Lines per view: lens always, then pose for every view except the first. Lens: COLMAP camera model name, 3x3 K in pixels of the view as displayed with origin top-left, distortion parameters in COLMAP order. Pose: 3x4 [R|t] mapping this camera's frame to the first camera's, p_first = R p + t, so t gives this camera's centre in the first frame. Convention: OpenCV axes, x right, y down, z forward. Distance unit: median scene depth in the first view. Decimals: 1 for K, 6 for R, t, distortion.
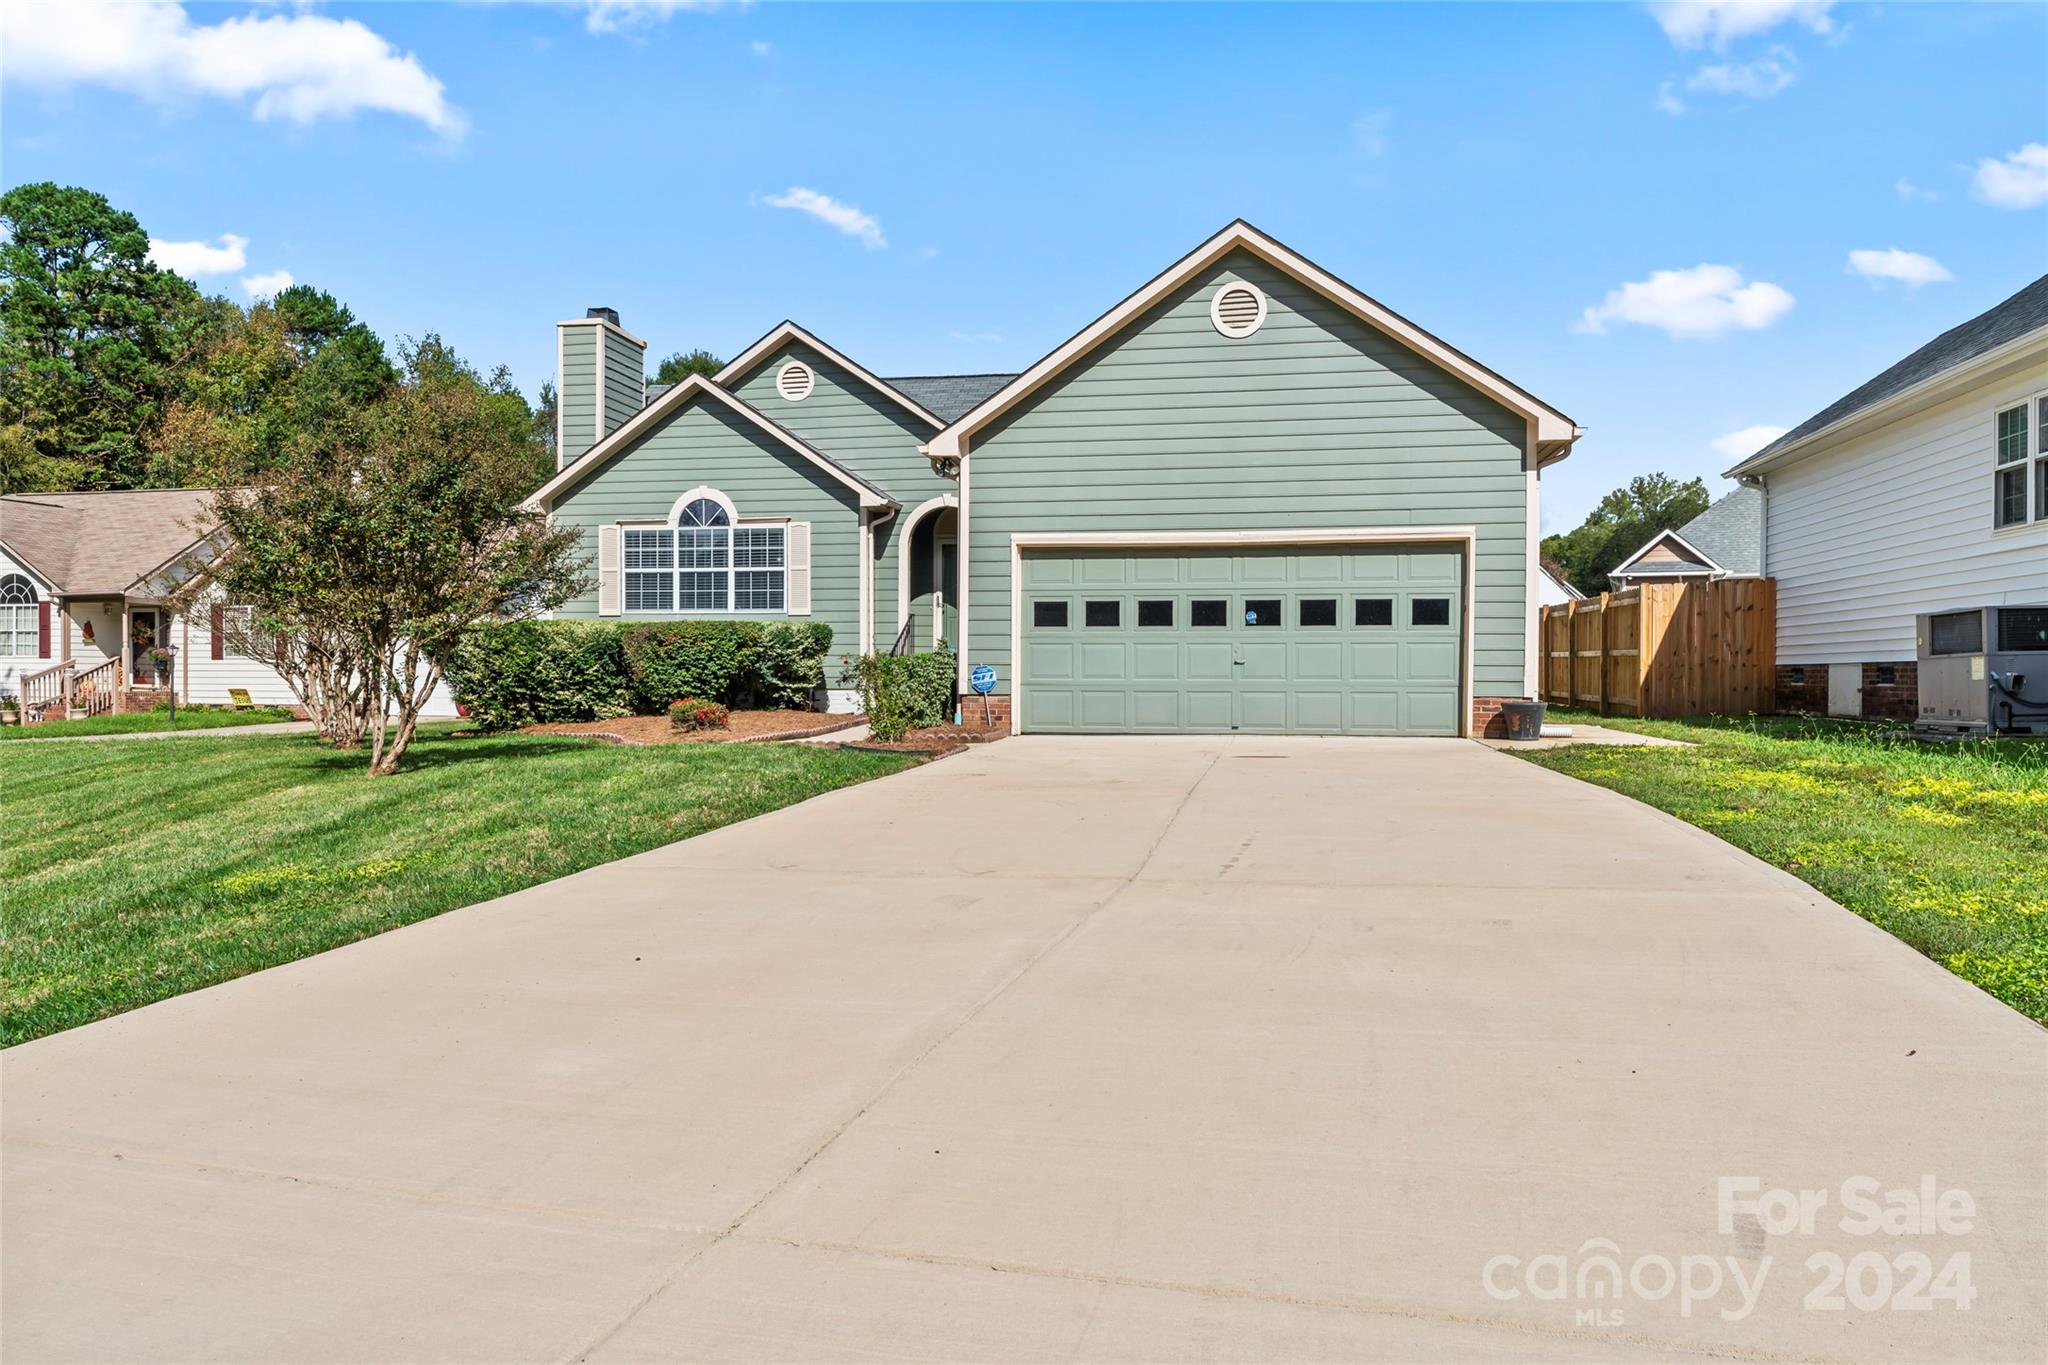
lens RADIAL K [[1343.6, 0, 1018.8], [0, 1343.6, 683.1], [0, 0, 1]] dist [0.001017, -0.004400]
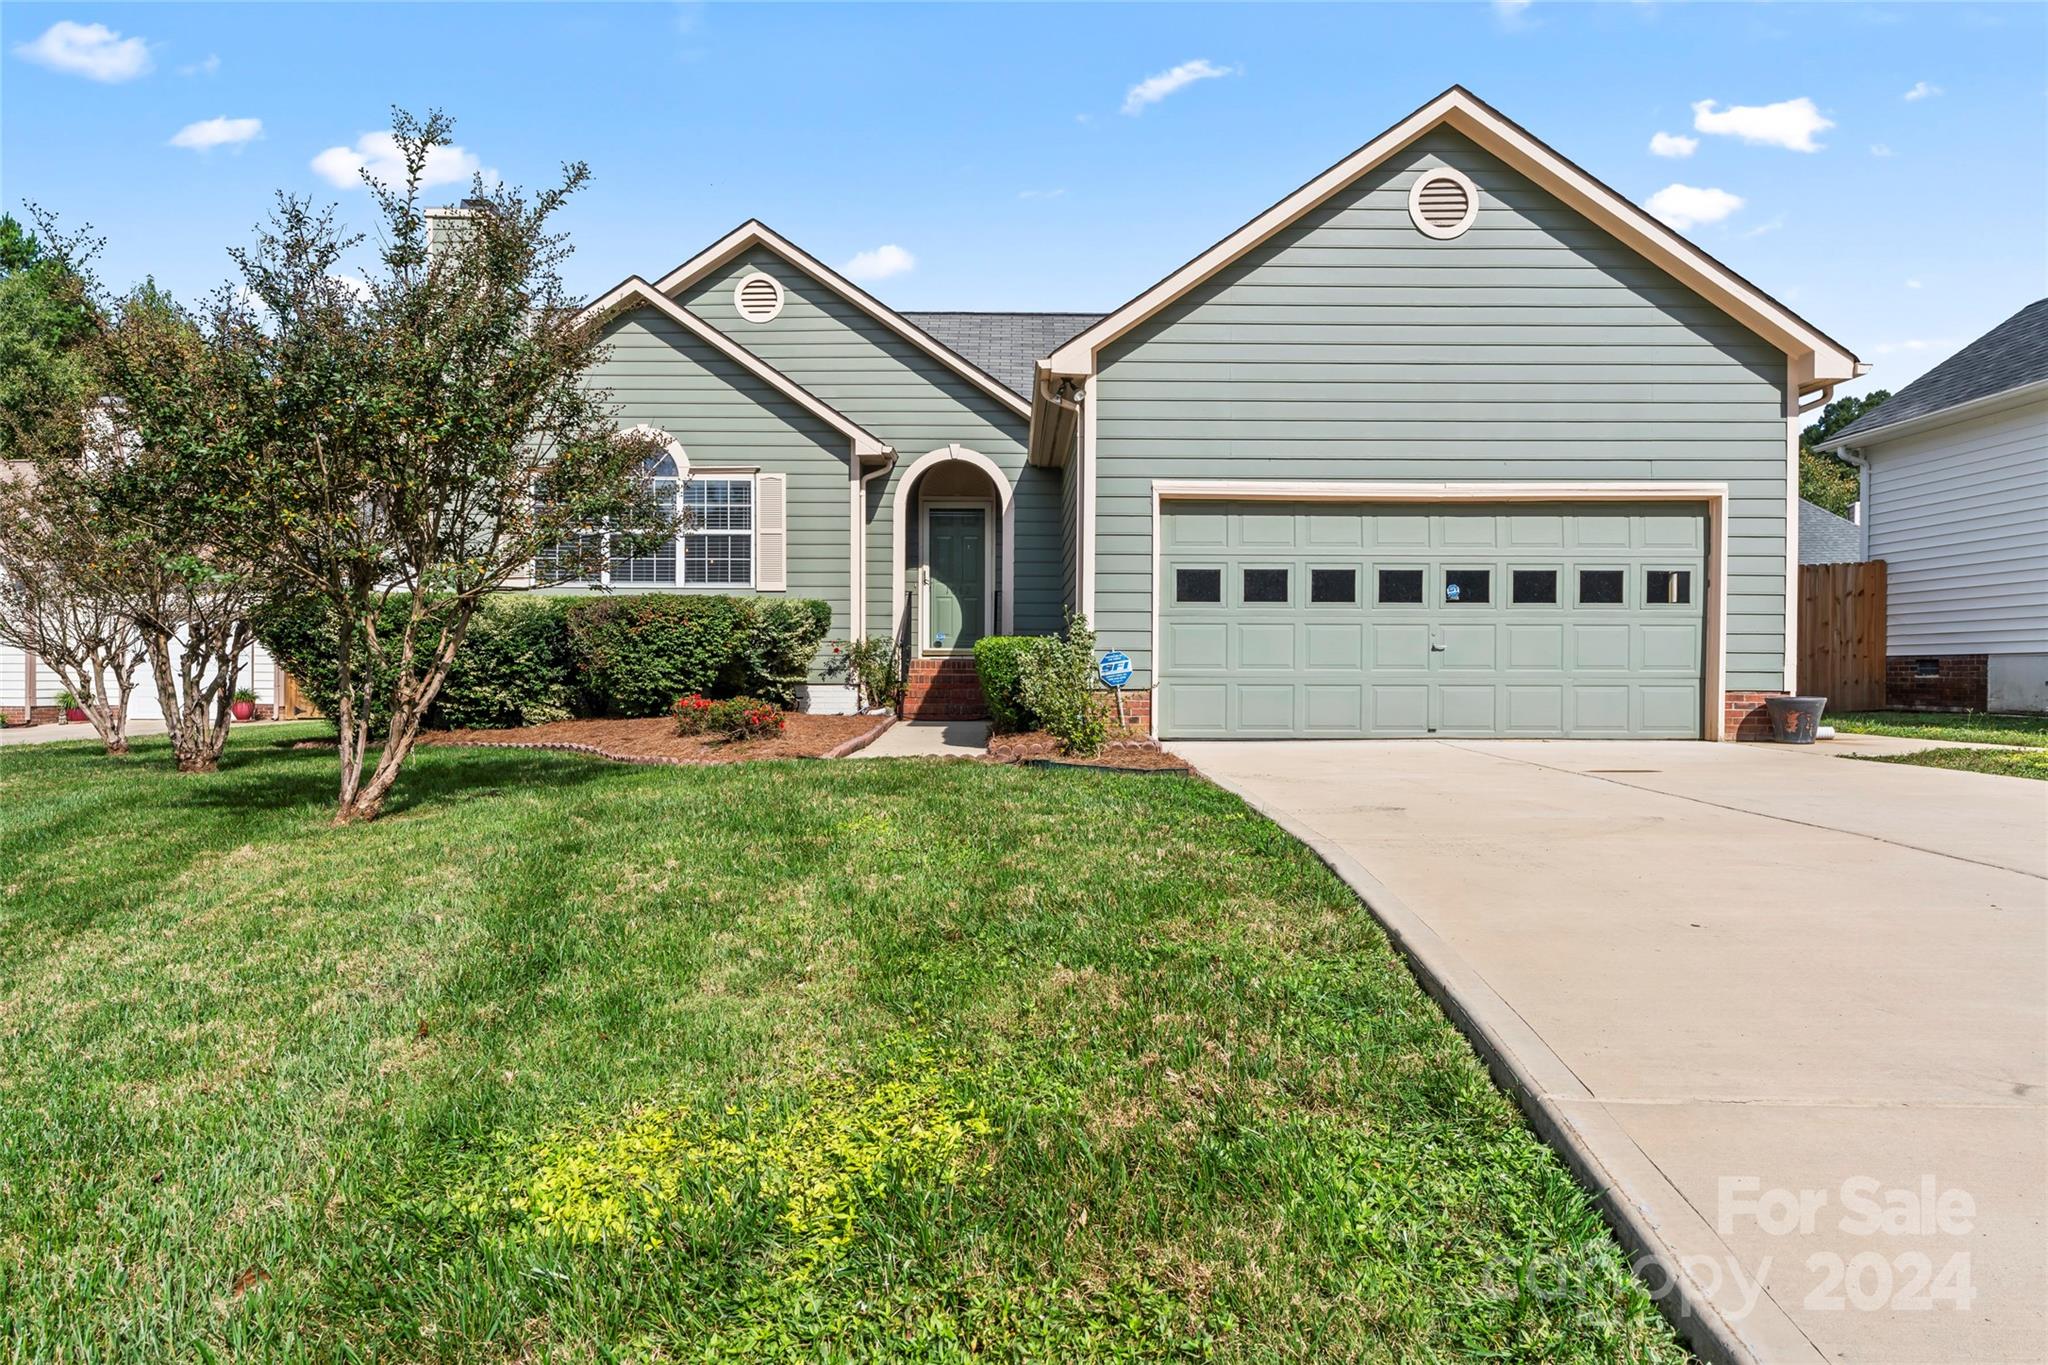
lens RADIAL K [[1343.6, 0, 1021.5], [0, 1343.6, 683.8], [0, 0, 1]] dist [0.001017, -0.004400]
pose [[0.982603, -0.000861, 0.185717, -0.179389], [0.000522, 0.999998, 0.001873, 0.003103], [-0.185718, -0.001744, 0.982602, 0.209091]]
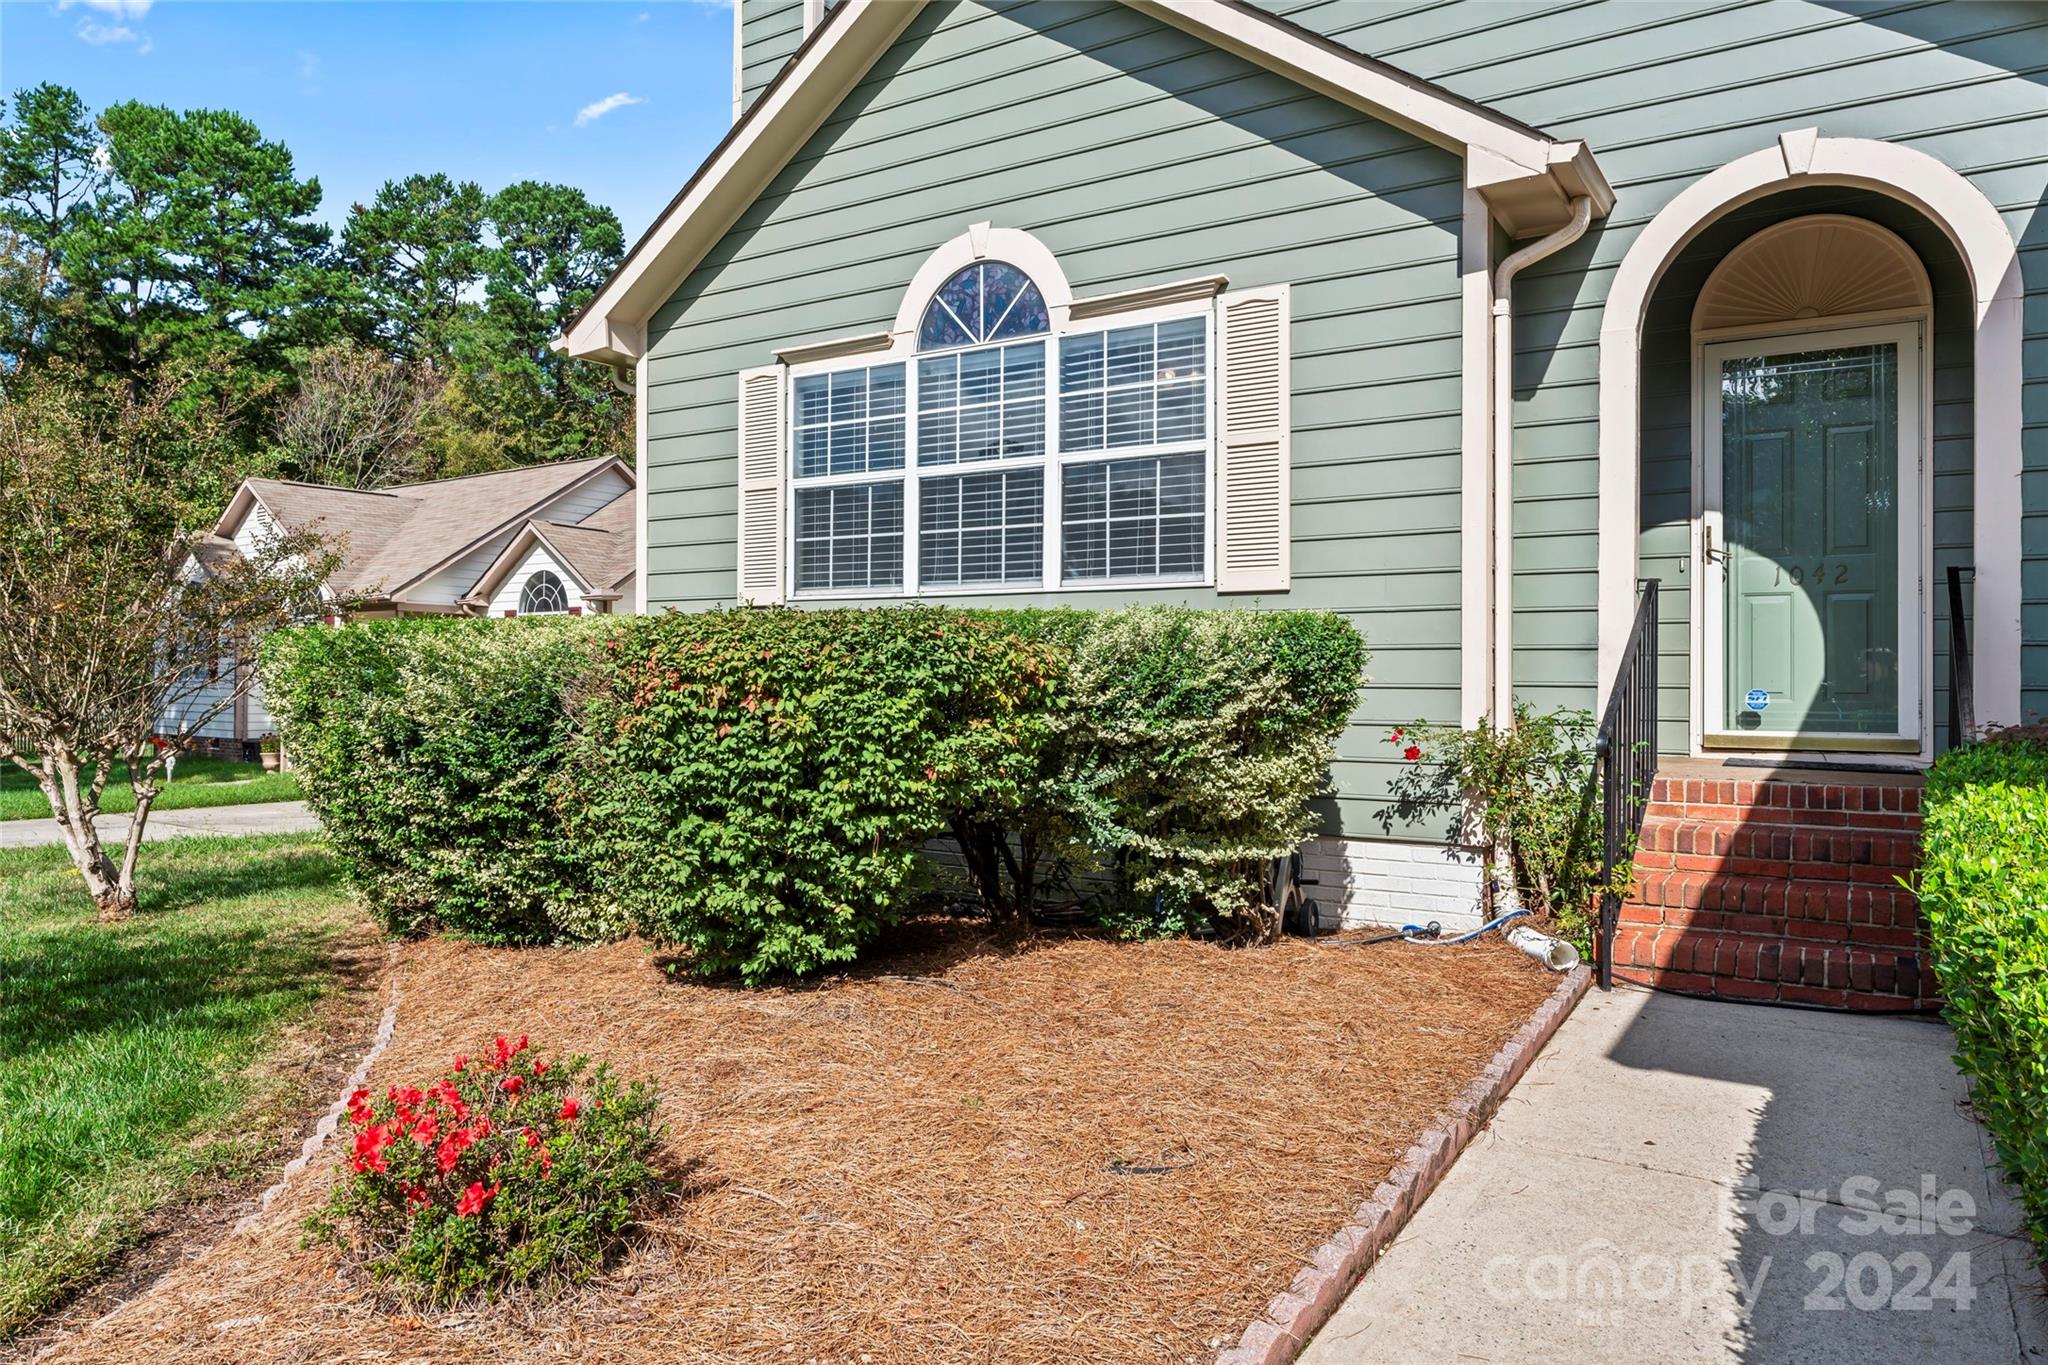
lens RADIAL K [[1343.6, 0, 1011.0], [0, 1343.6, 669.8], [0, 0, 1]] dist [0.001017, -0.004400]
pose [[0.923349, -0.000658, -0.383961, -0.104498], [-0.005663, 0.999866, -0.015332, -0.029860], [0.383920, 0.016331, 0.923222, 0.753006]]
